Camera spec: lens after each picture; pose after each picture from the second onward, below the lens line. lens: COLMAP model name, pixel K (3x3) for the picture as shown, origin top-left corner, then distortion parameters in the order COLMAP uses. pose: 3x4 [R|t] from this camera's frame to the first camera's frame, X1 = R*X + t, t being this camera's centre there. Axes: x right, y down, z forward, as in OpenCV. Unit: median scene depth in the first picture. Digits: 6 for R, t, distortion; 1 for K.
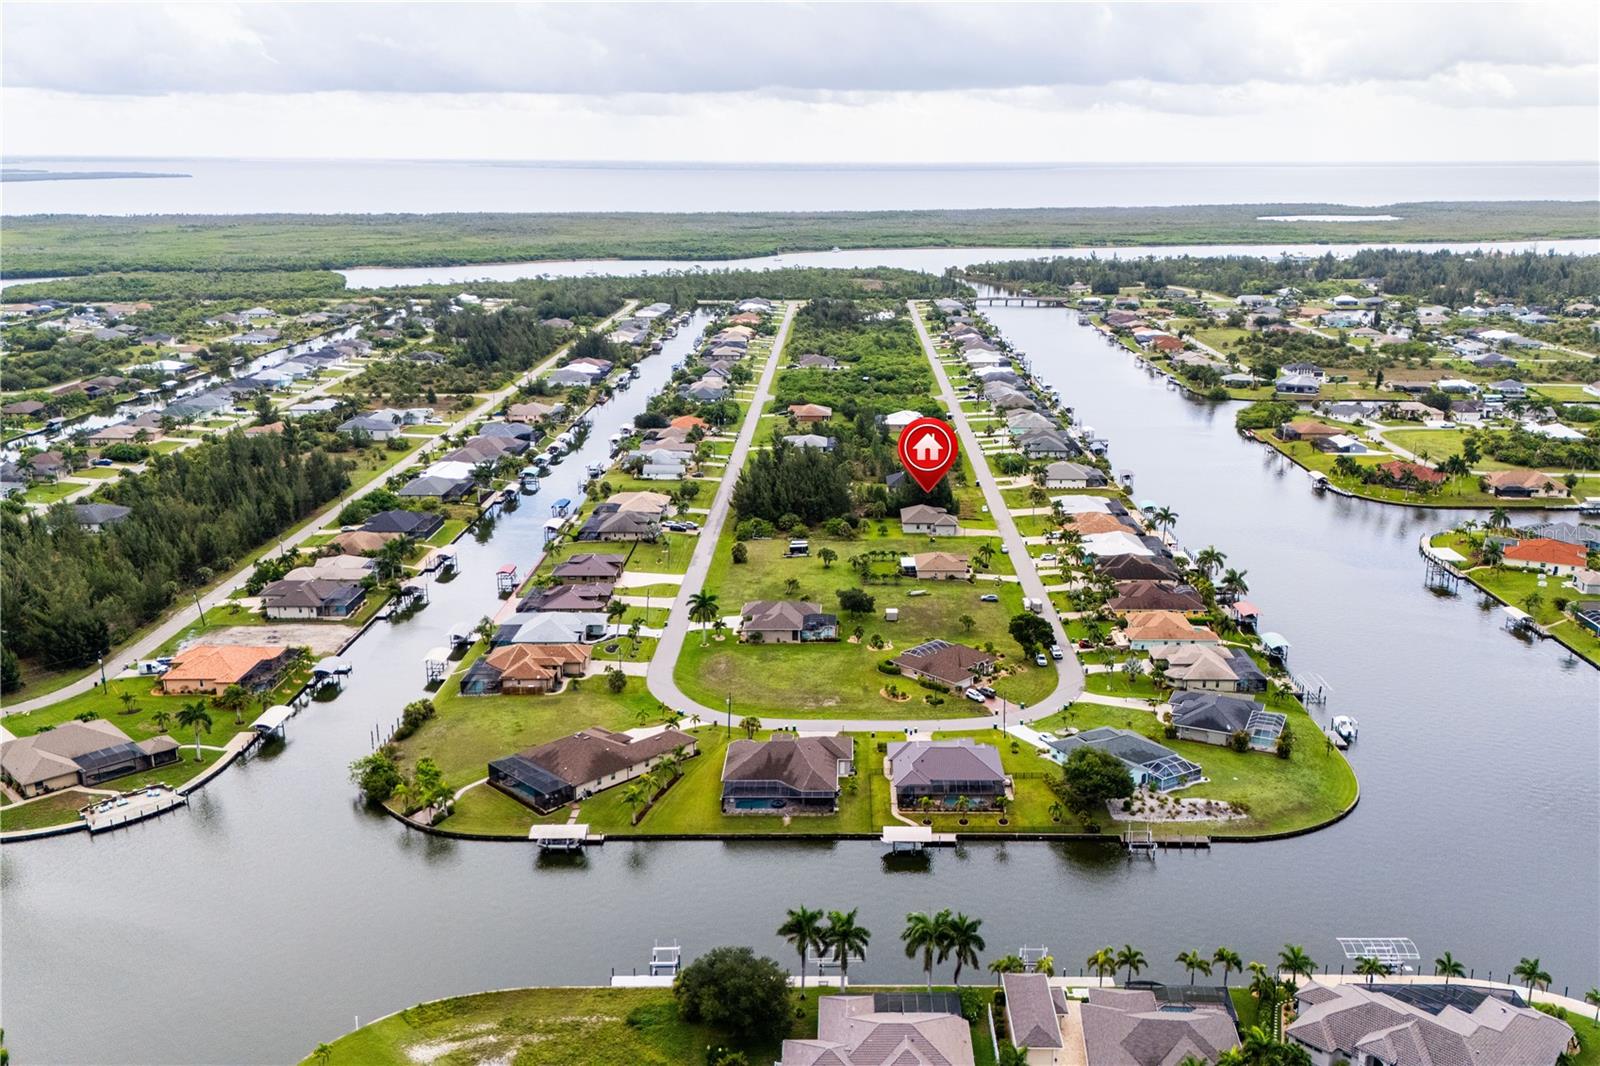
lens RADIAL K [[1482.7, 0, 850.4], [0, 1482.7, 533.9], [0, 0, 1]] dist [0.111195, -0.169977]
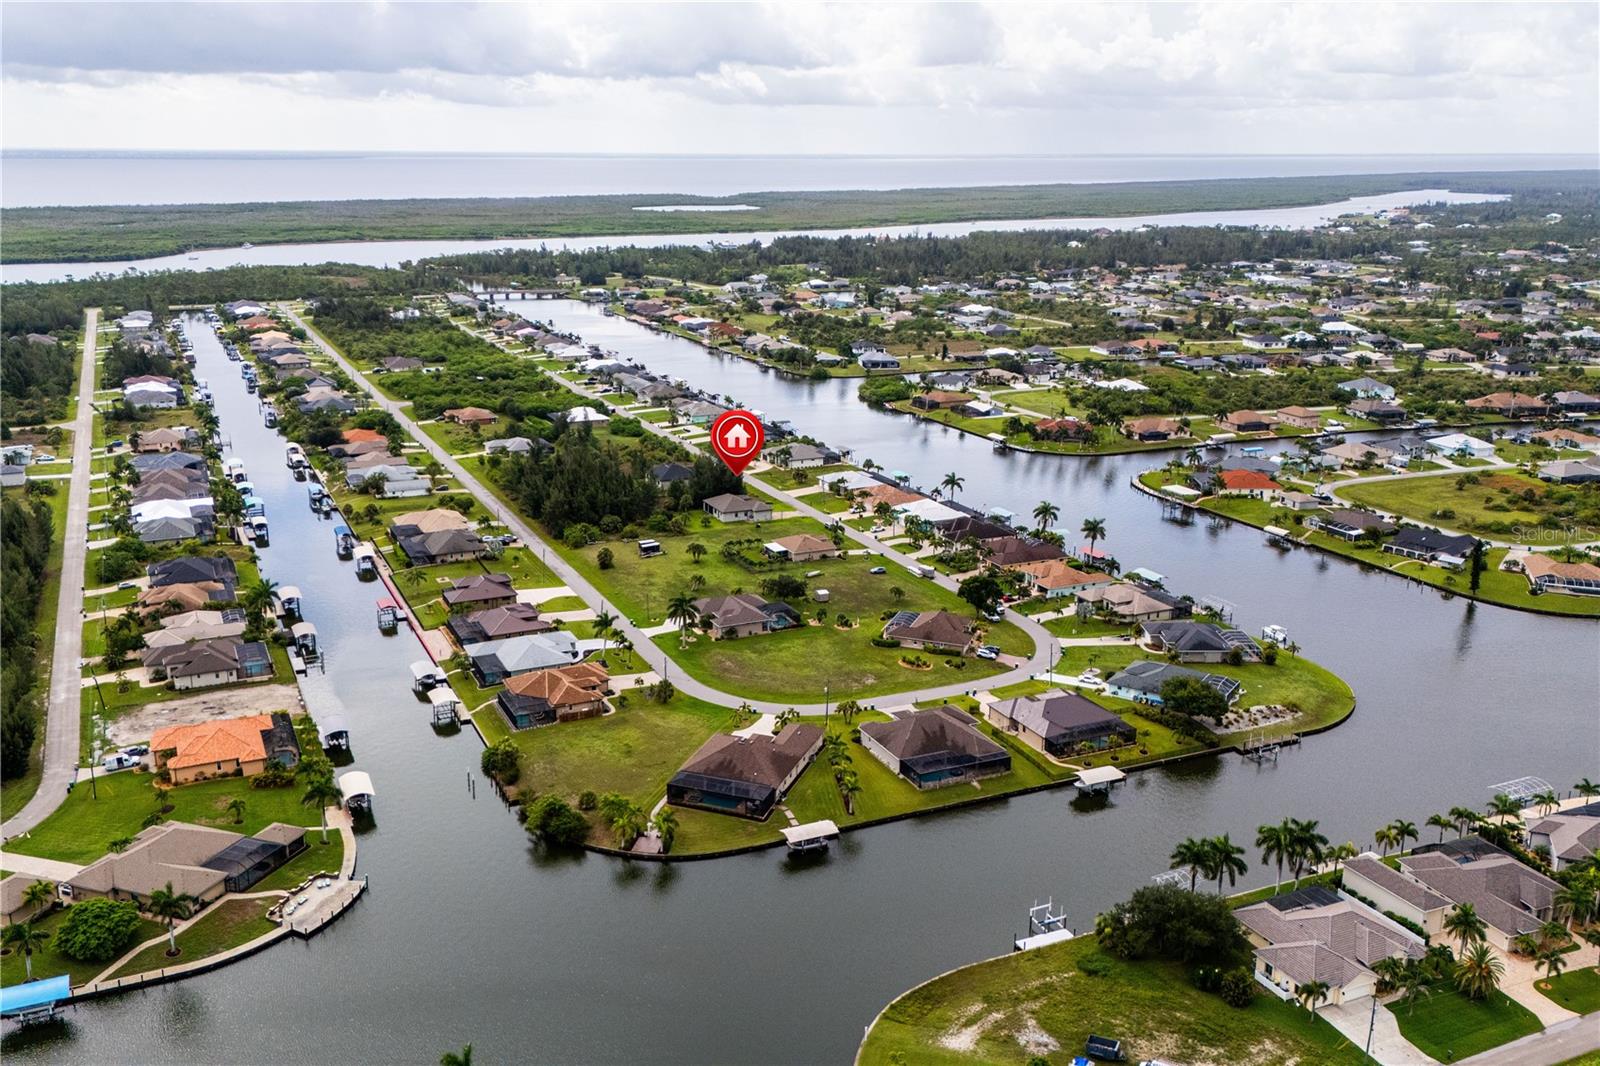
lens RADIAL K [[1482.7, 0, 850.4], [0, 1482.7, 533.9], [0, 0, 1]] dist [0.111195, -0.169977]
pose [[0.904010, -0.108627, 0.413482, -0.316984], [0.106139, 0.993927, 0.029062, -0.013600], [-0.414127, 0.017615, 0.910049, 0.047080]]
